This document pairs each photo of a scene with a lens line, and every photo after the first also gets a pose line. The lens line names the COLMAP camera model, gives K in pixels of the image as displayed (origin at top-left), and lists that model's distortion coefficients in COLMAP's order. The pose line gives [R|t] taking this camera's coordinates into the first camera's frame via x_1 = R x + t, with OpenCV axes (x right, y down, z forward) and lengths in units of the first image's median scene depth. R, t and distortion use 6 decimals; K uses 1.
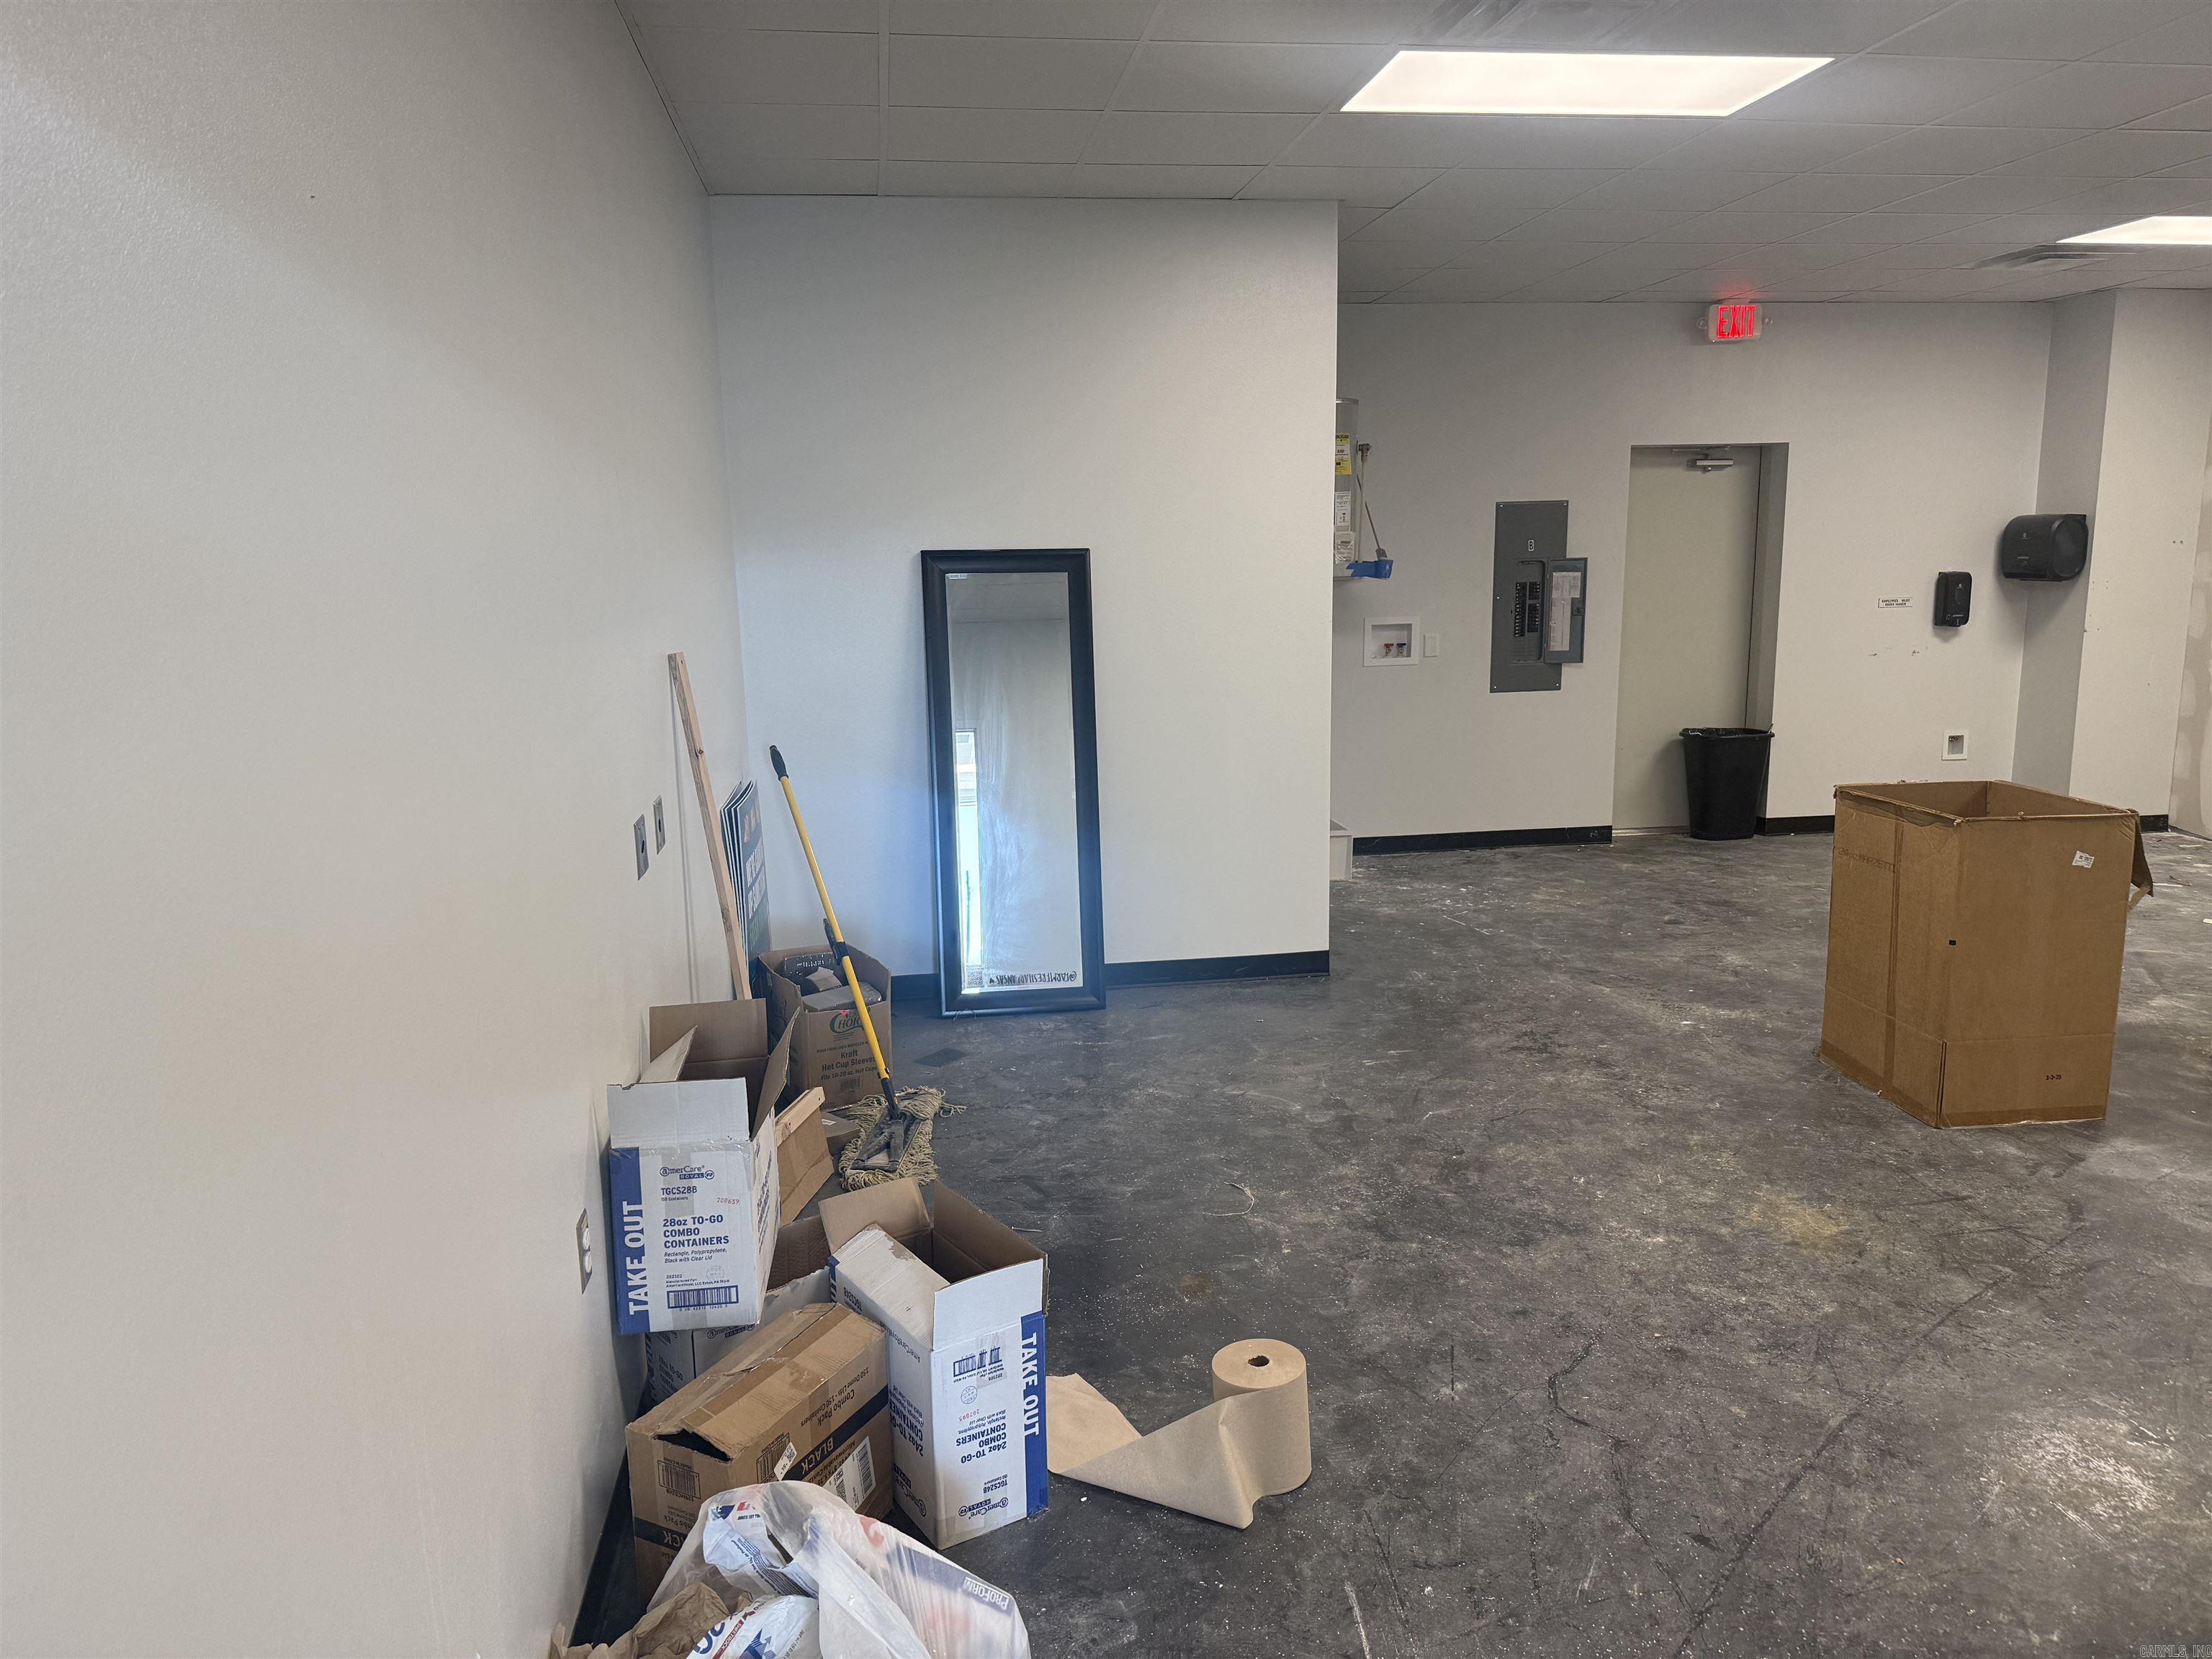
lens RADIAL K [[1546.6, 0, 1124.7], [0, 1546.6, 825.1], [0, 0, 1]] dist [0.097165, -0.110679]
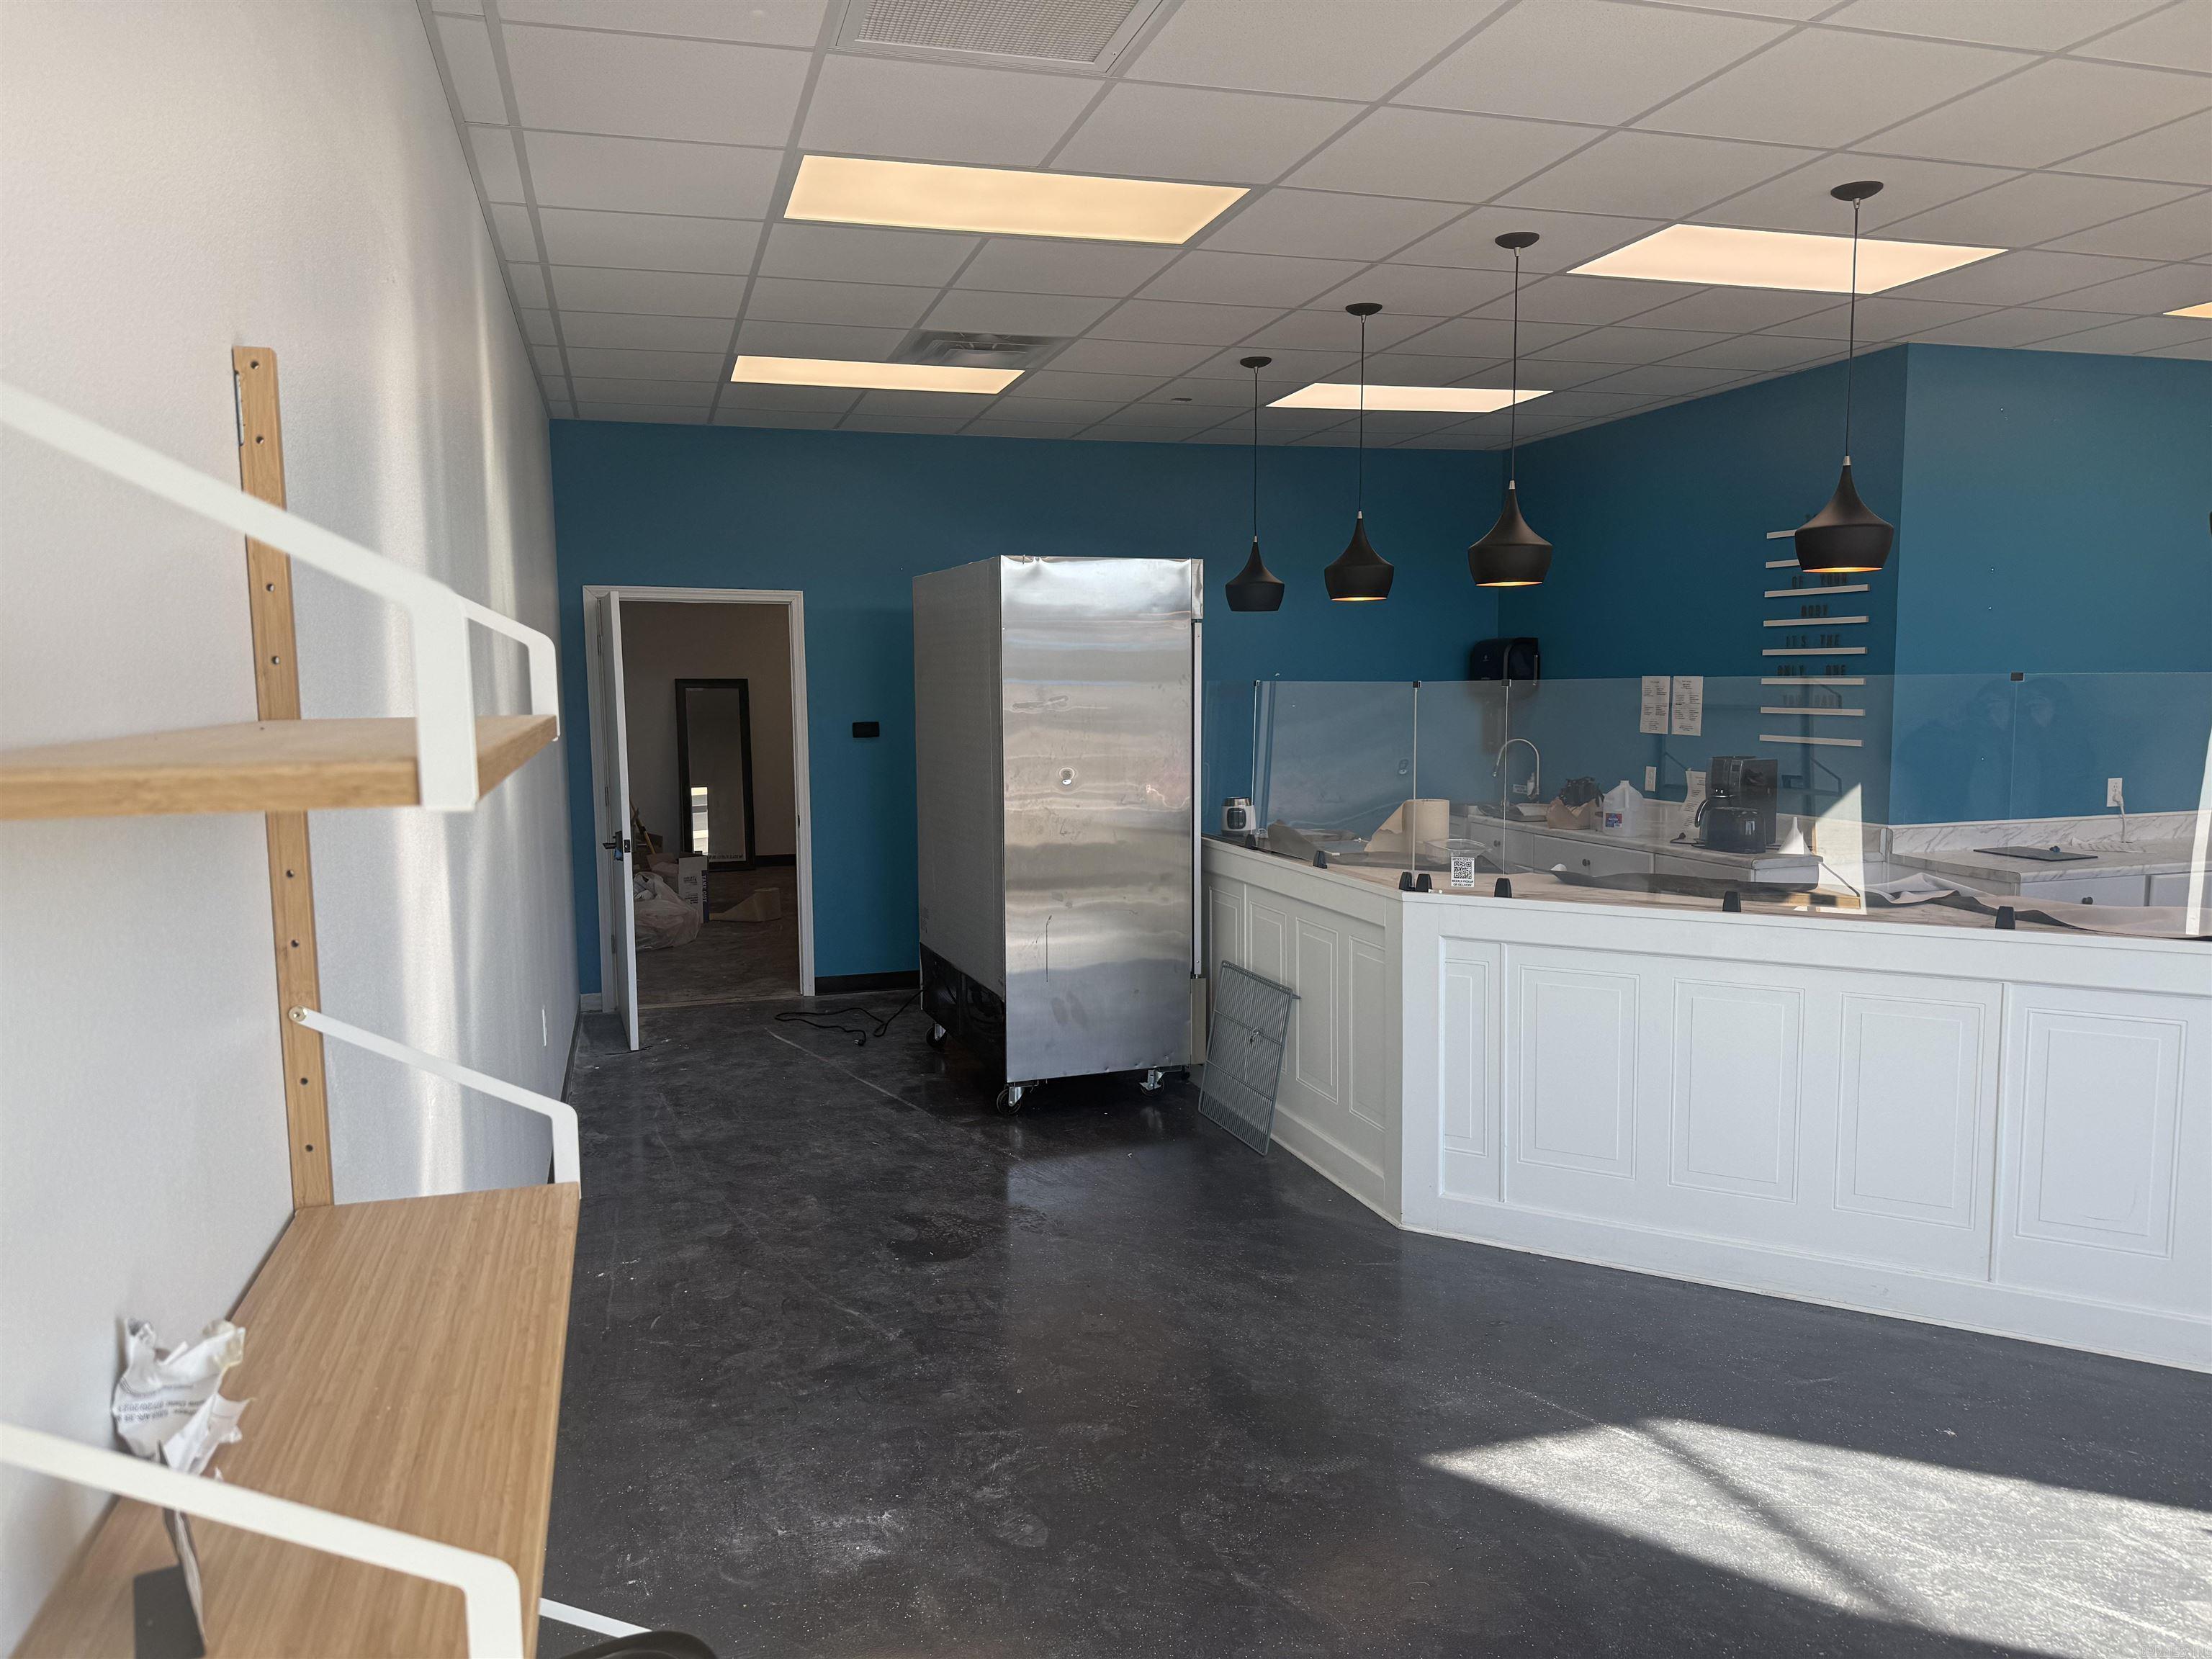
lens RADIAL K [[1546.6, 0, 1124.7], [0, 1546.6, 825.1], [0, 0, 1]] dist [0.097165, -0.110679]
pose [[0.987250, -0.013566, 0.158601, 0.153714], [0.025858, 0.996796, -0.075697, 0.218736], [-0.157066, 0.078832, 0.984437, -1.279794]]
